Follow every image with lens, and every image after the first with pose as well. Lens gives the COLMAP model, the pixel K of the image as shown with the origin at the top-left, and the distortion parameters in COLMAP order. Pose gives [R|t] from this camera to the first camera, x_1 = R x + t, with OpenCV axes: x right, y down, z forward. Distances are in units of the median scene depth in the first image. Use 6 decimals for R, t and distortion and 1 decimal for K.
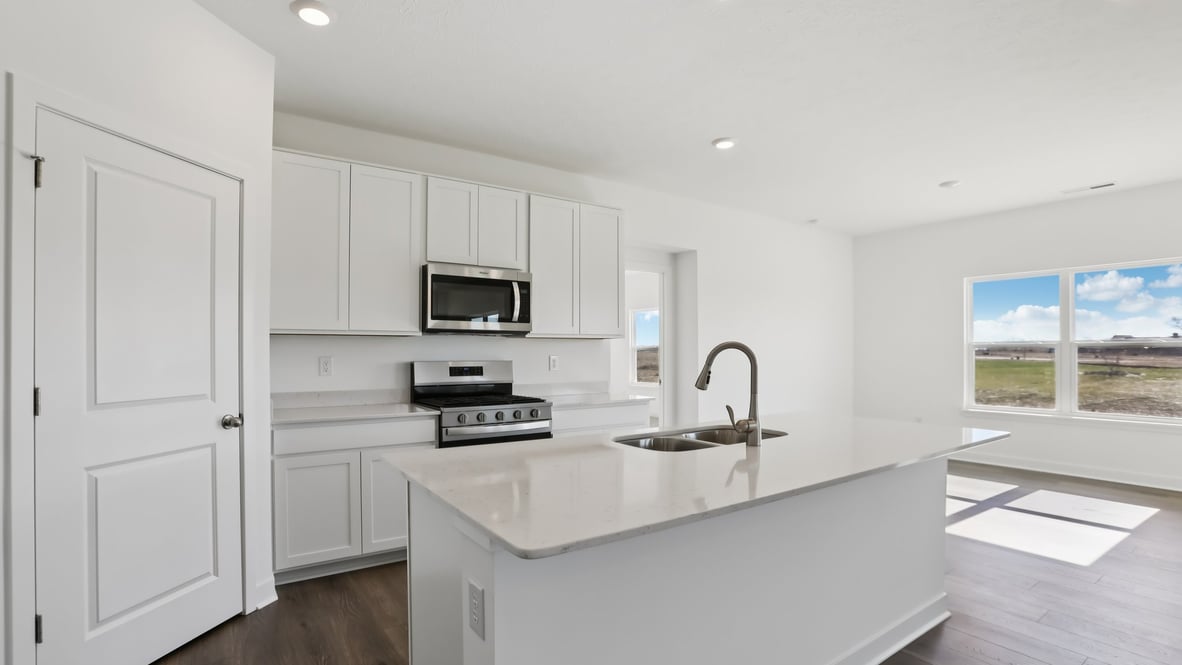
lens RADIAL K [[571.2, 0, 587.2], [0, 571.2, 355.1], [0, 0, 1]] dist [-0.006566, 0.002259]
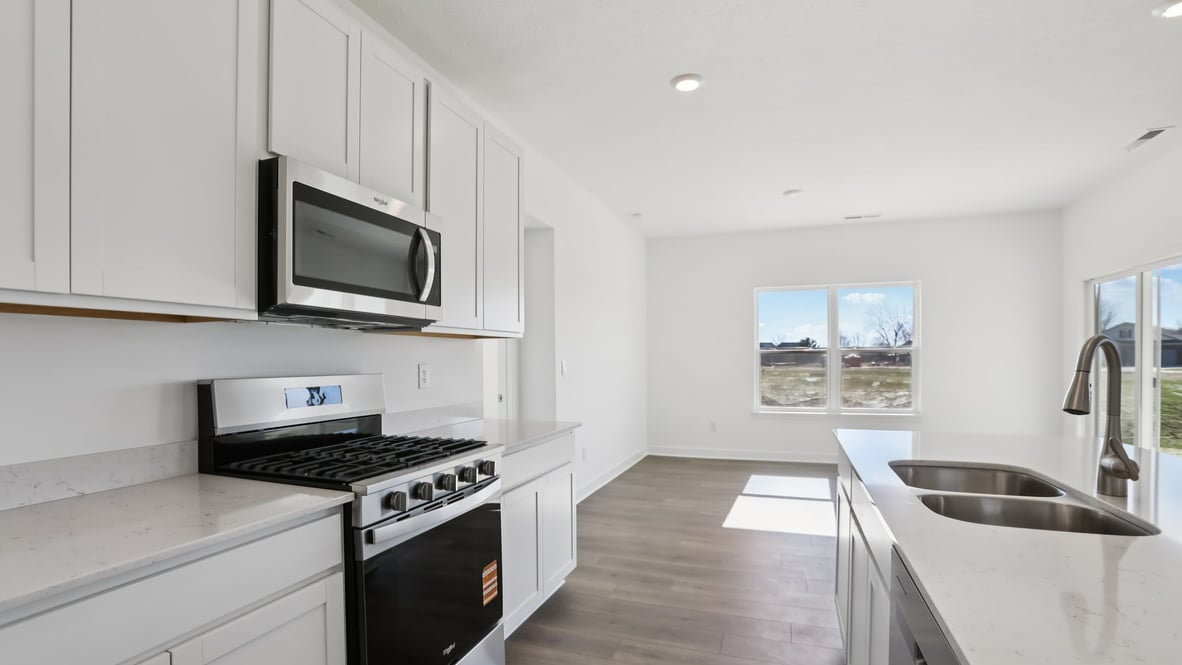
lens RADIAL K [[571.2, 0, 590.2], [0, 571.2, 356.8], [0, 0, 1]] dist [-0.006566, 0.002259]
pose [[0.821378, -0.000213, 0.570384, -0.315732], [0.003985, 0.999978, -0.005365, -0.002656], [-0.570370, 0.006679, 0.821361, 0.475301]]
